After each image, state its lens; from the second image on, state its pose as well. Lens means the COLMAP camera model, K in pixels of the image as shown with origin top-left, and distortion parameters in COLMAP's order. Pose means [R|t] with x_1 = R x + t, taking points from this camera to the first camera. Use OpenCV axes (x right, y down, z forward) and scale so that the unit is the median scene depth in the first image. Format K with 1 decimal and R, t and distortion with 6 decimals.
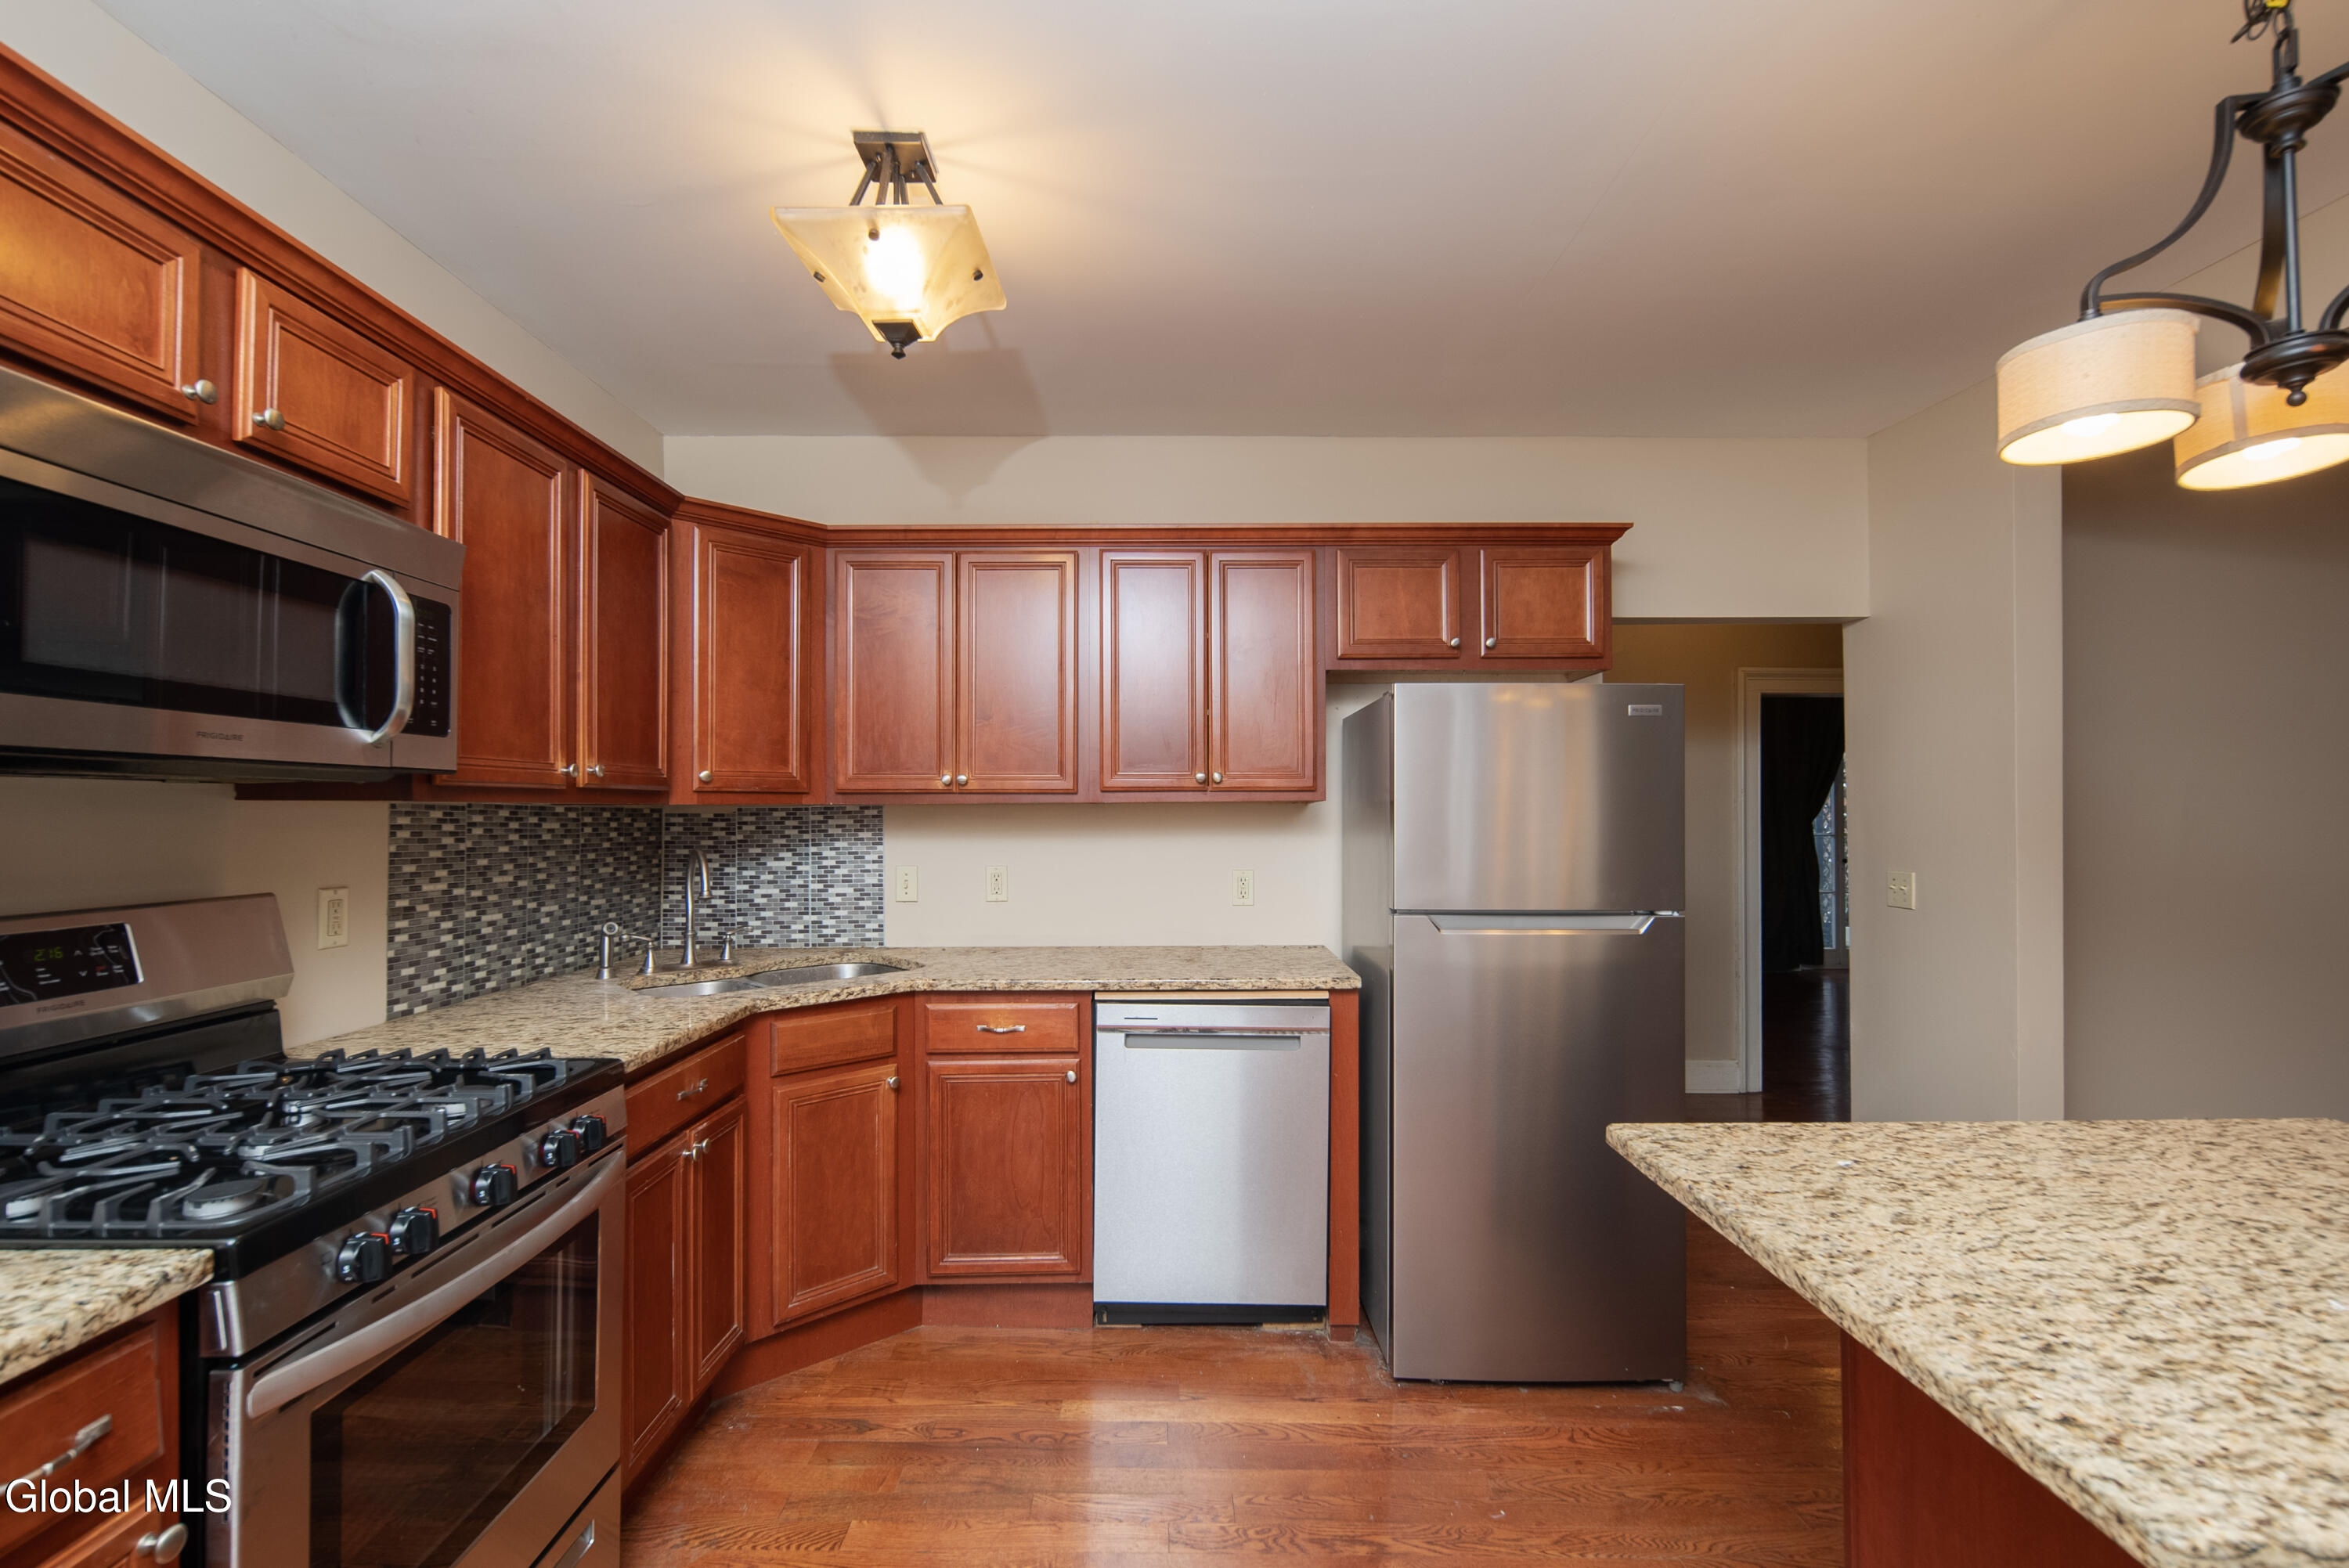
lens RADIAL K [[1024.3, 0, 1183.9], [0, 1024.3, 801.8], [0, 0, 1]] dist [0.001049, -0.001773]
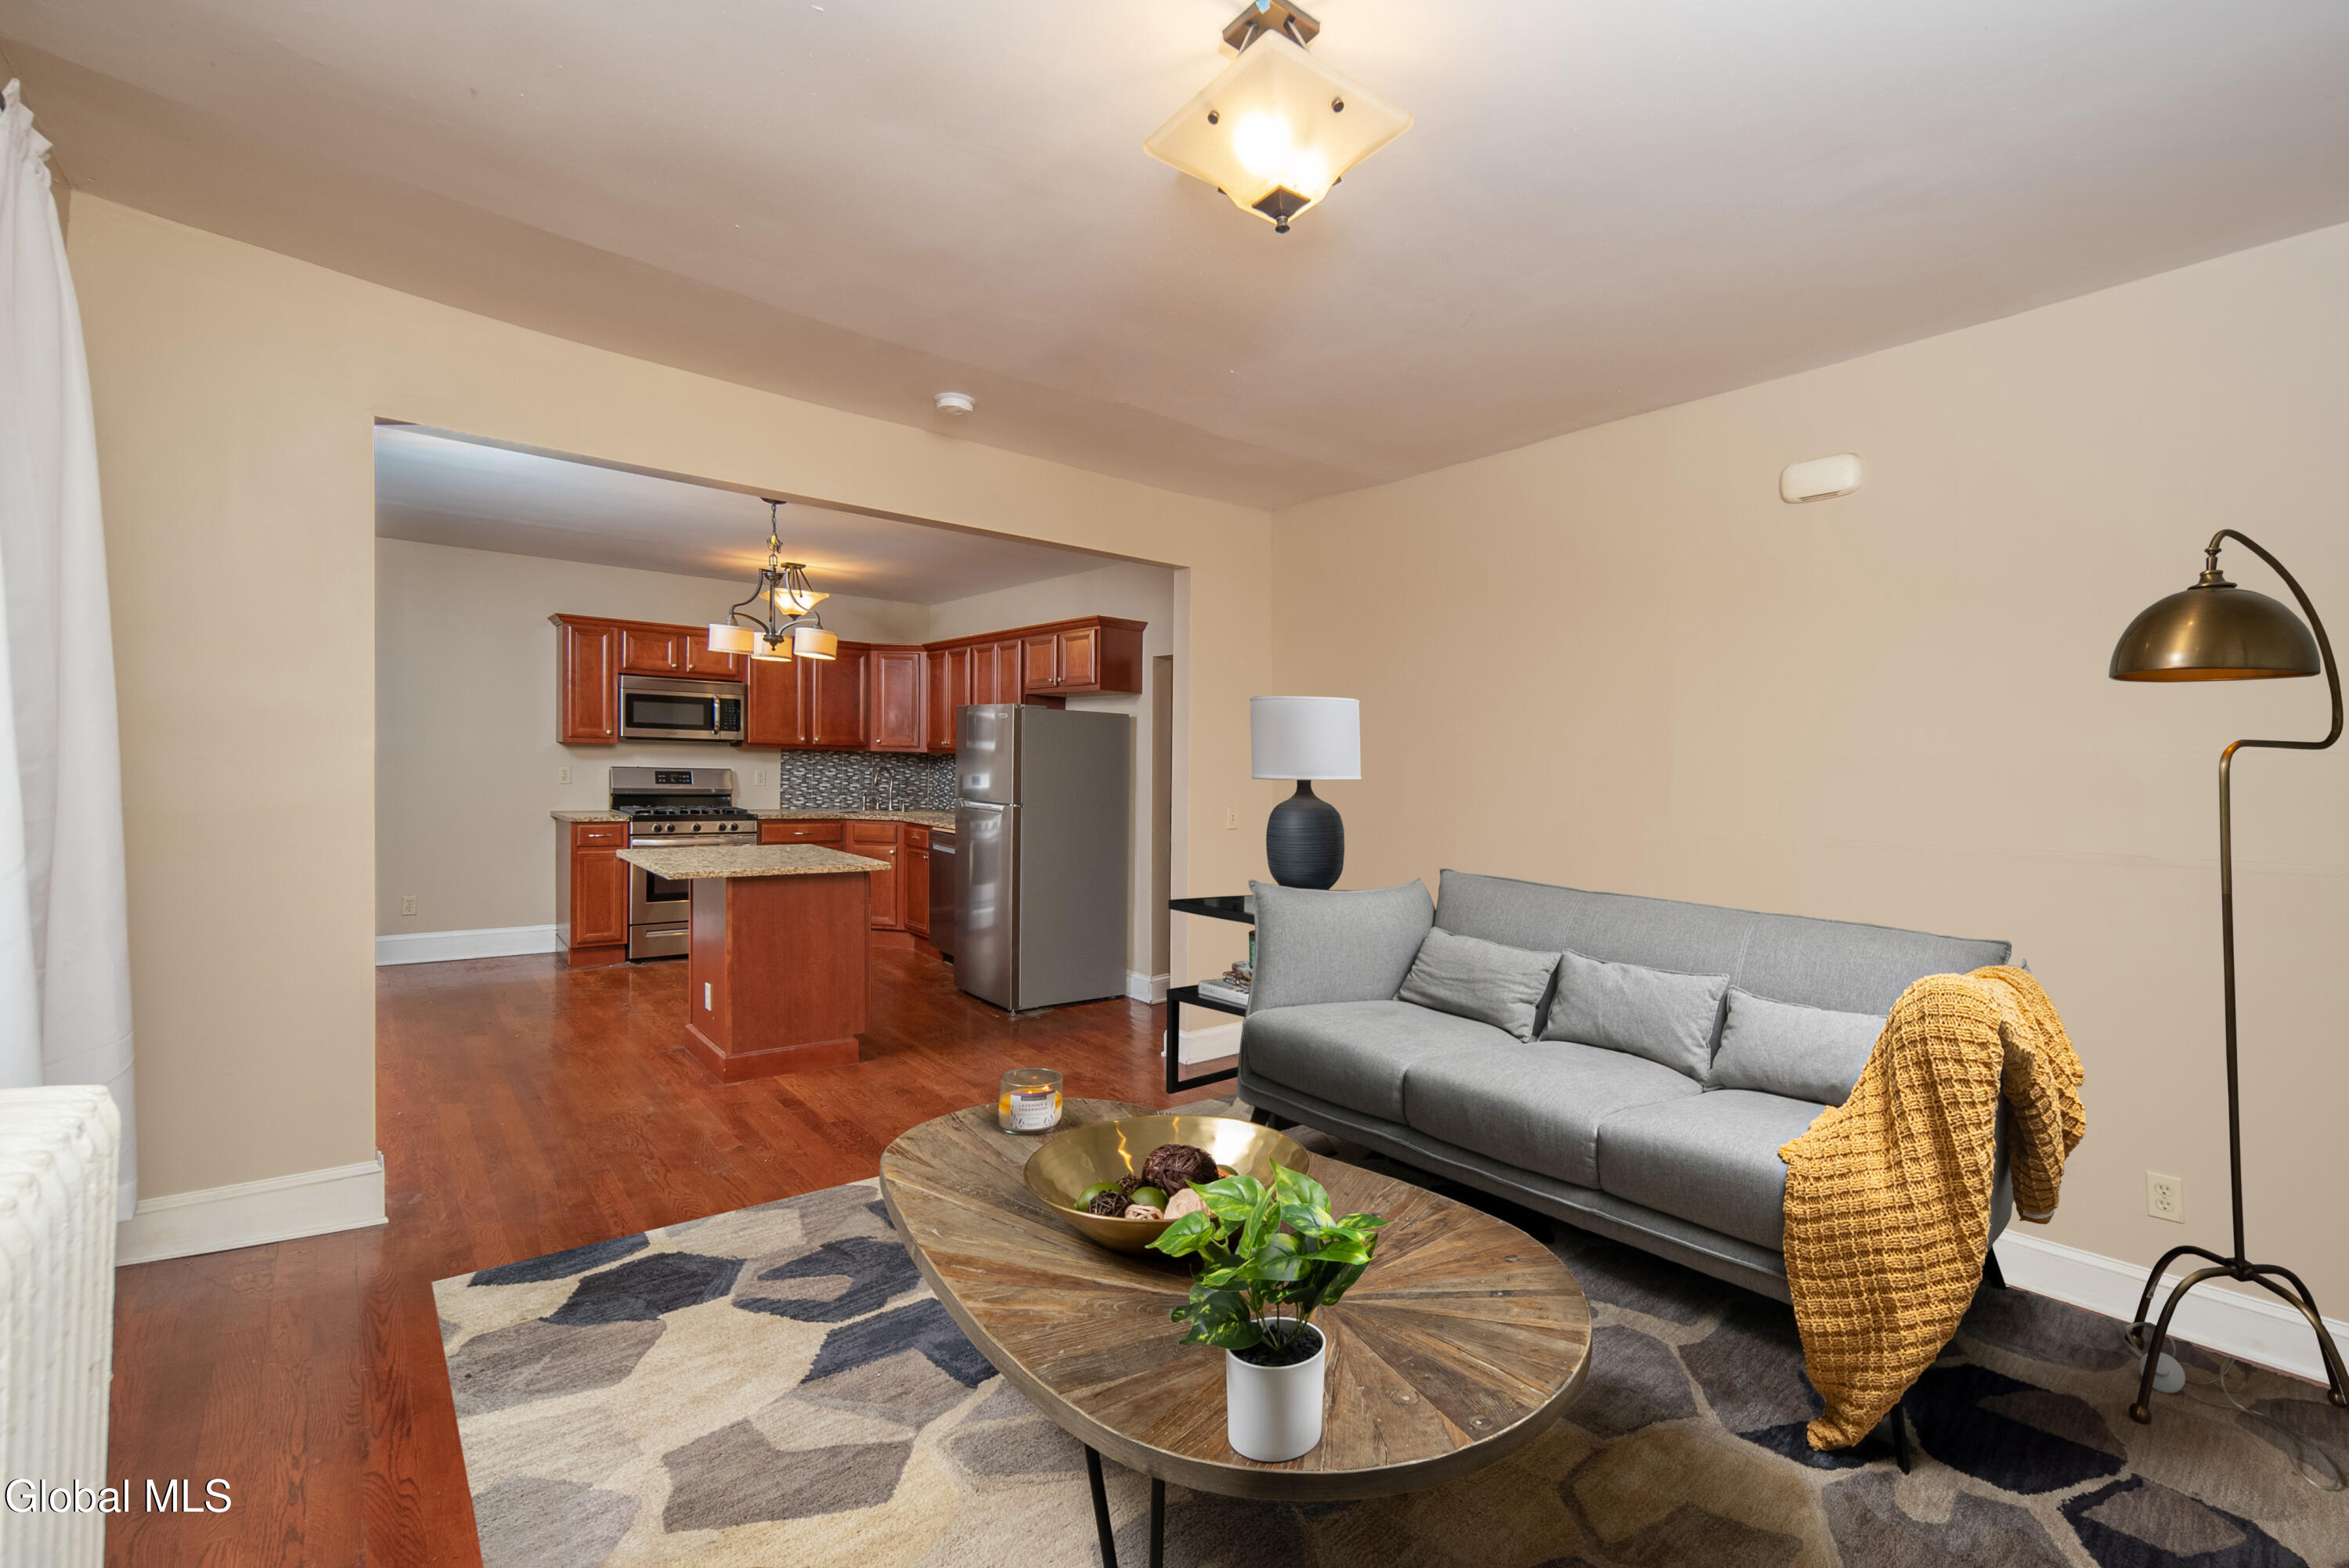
lens RADIAL K [[1024.3, 0, 1172.3], [0, 1024.3, 797.4], [0, 0, 1]] dist [0.001049, -0.001773]
pose [[0.617008, 0.052545, -0.785201, 2.291307], [-0.024656, 0.998569, 0.047450, -0.023221], [0.786570, -0.009917, 0.617421, -0.102689]]
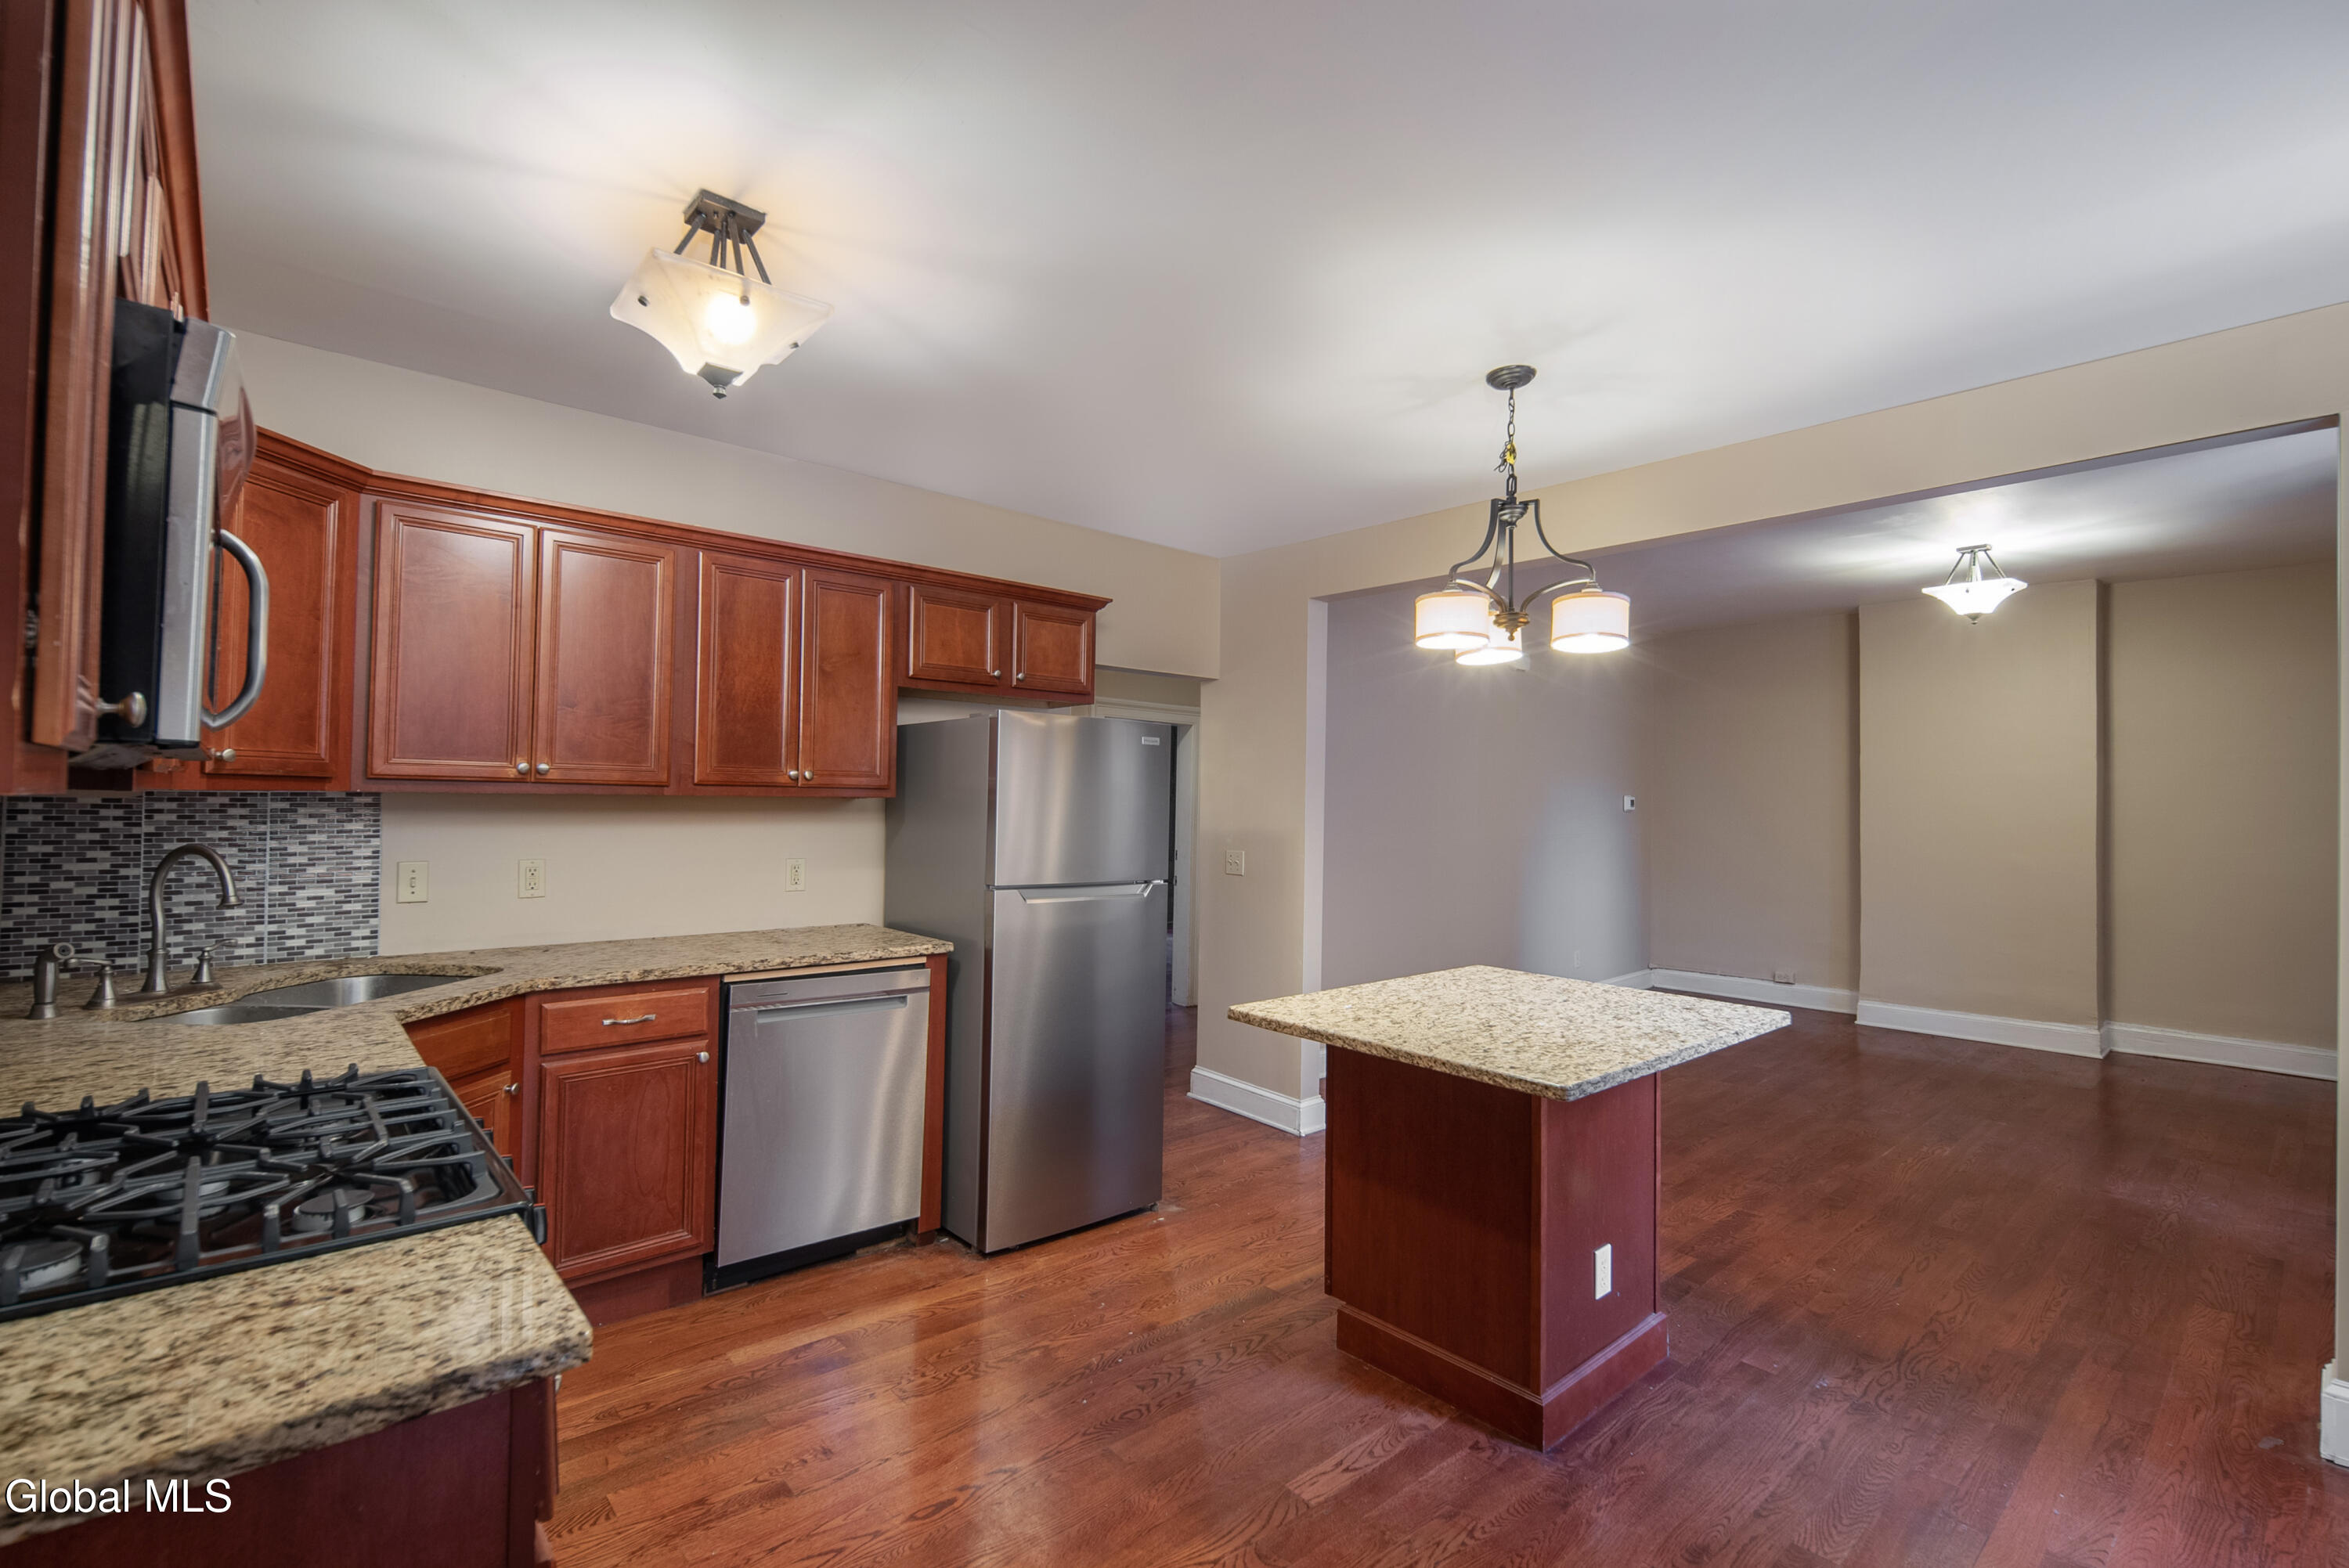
lens RADIAL K [[1024.3, 0, 1174.6], [0, 1024.3, 782.0], [0, 0, 1]] dist [0.001049, -0.001773]
pose [[0.760789, 0.028108, 0.648390, -0.428496], [-0.024465, 0.999594, -0.014627, -0.010766], [-0.648538, -0.004735, 0.761168, -0.111883]]
